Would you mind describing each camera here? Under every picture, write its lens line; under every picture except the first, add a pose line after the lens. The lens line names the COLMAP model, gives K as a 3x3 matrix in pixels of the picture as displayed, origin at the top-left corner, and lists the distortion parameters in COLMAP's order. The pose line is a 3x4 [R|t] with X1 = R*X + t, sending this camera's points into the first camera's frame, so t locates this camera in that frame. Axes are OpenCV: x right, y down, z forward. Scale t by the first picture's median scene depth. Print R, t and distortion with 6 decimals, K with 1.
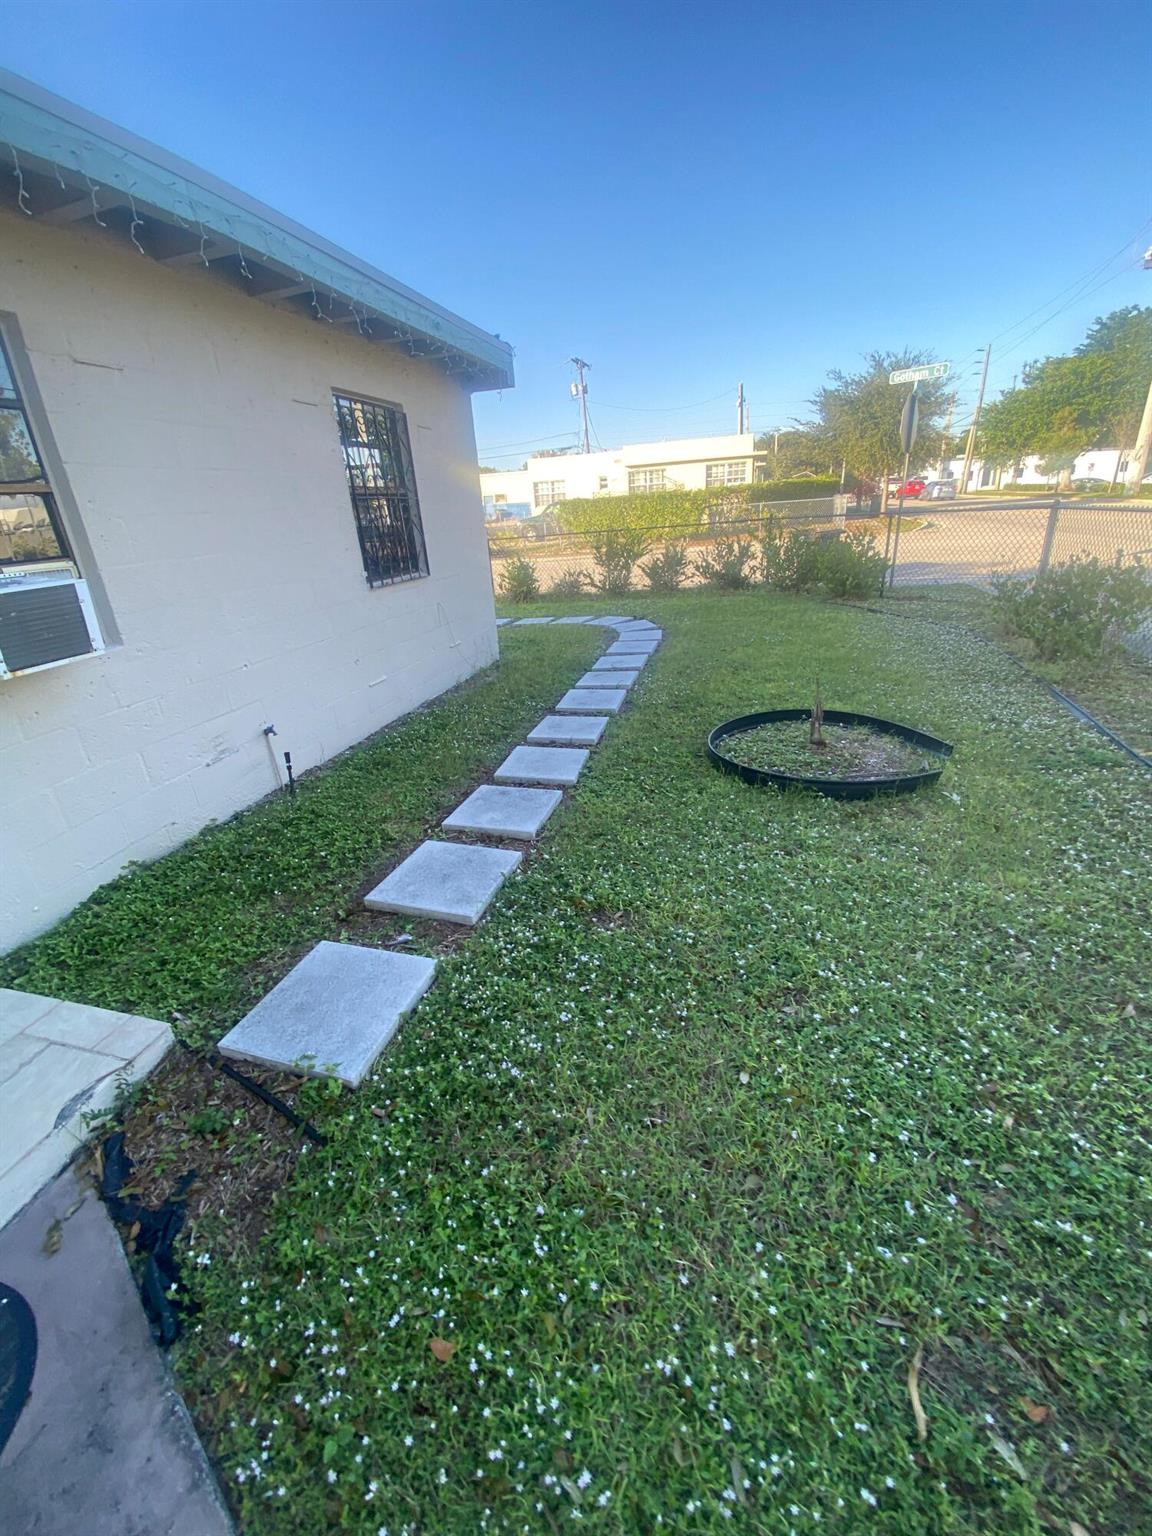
lens RADIAL K [[622.3, 0, 571.6], [0, 622.3, 760.5], [0, 0, 1]] dist [0.032436, -0.025696]
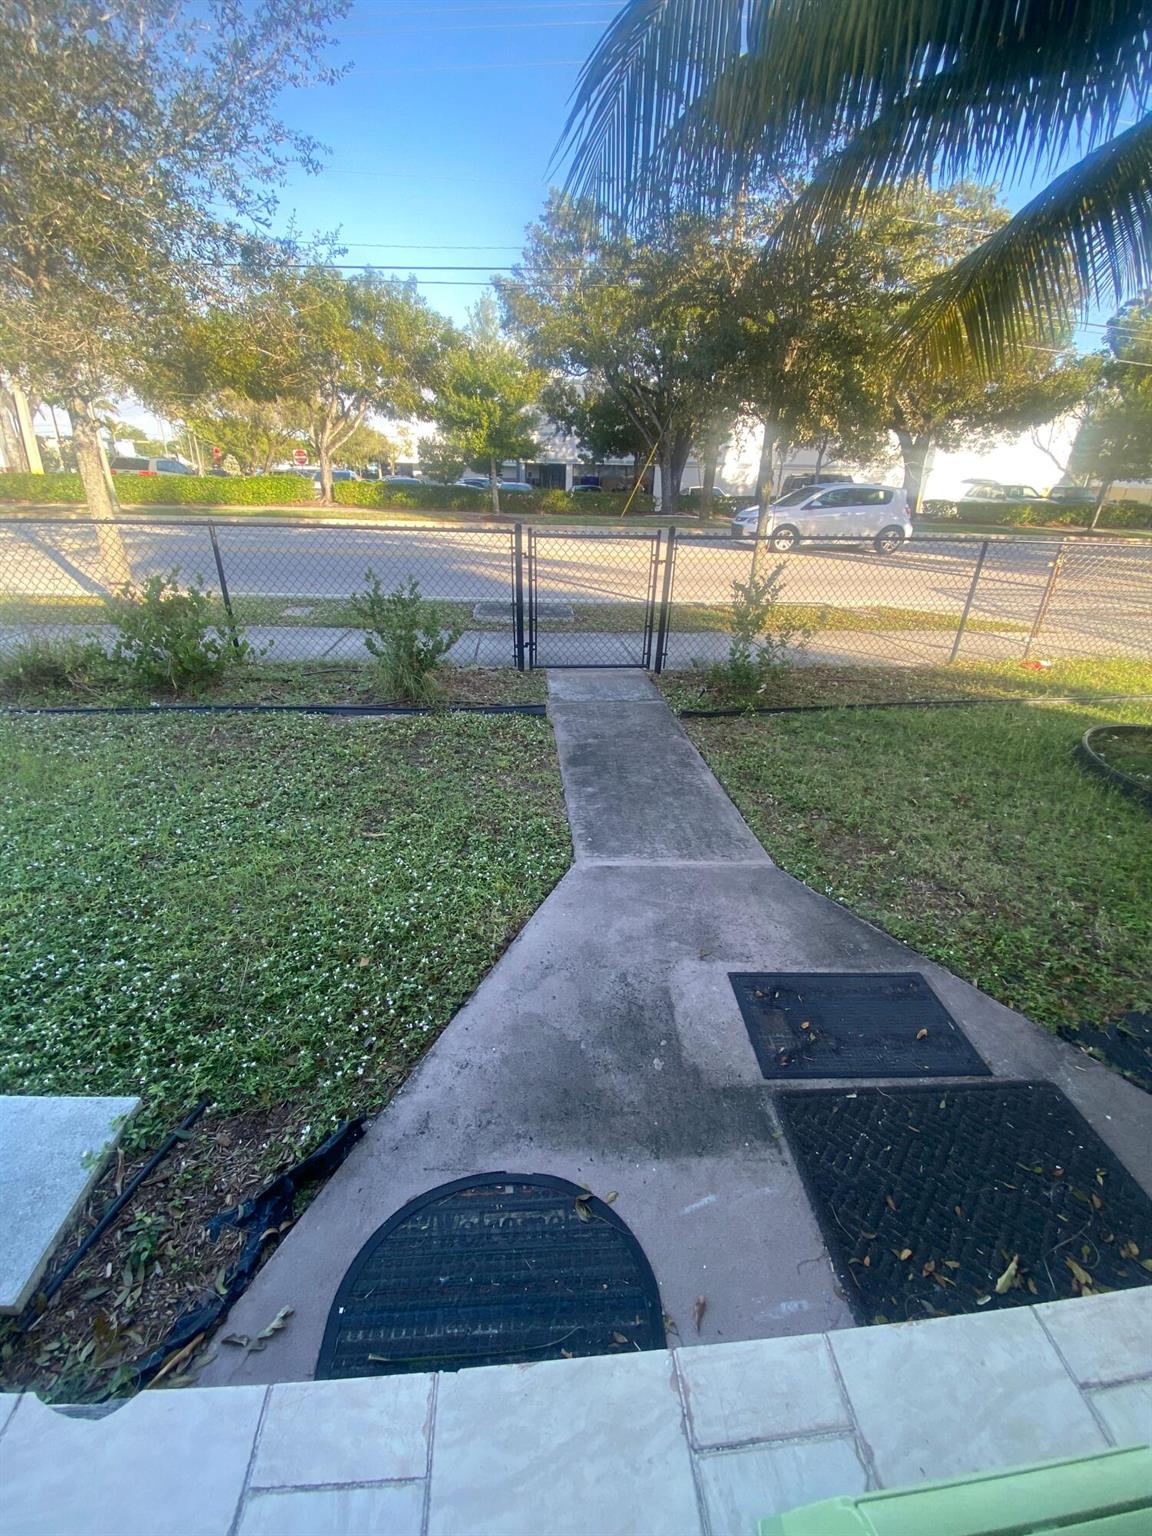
lens RADIAL K [[622.3, 0, 571.6], [0, 622.3, 760.5], [0, 0, 1]] dist [0.032436, -0.025696]
pose [[-0.350599, -0.338537, 0.873197, -0.951227], [0.358353, 0.812928, 0.459054, -0.095671], [-0.865254, 0.473856, -0.163696, 0.249787]]
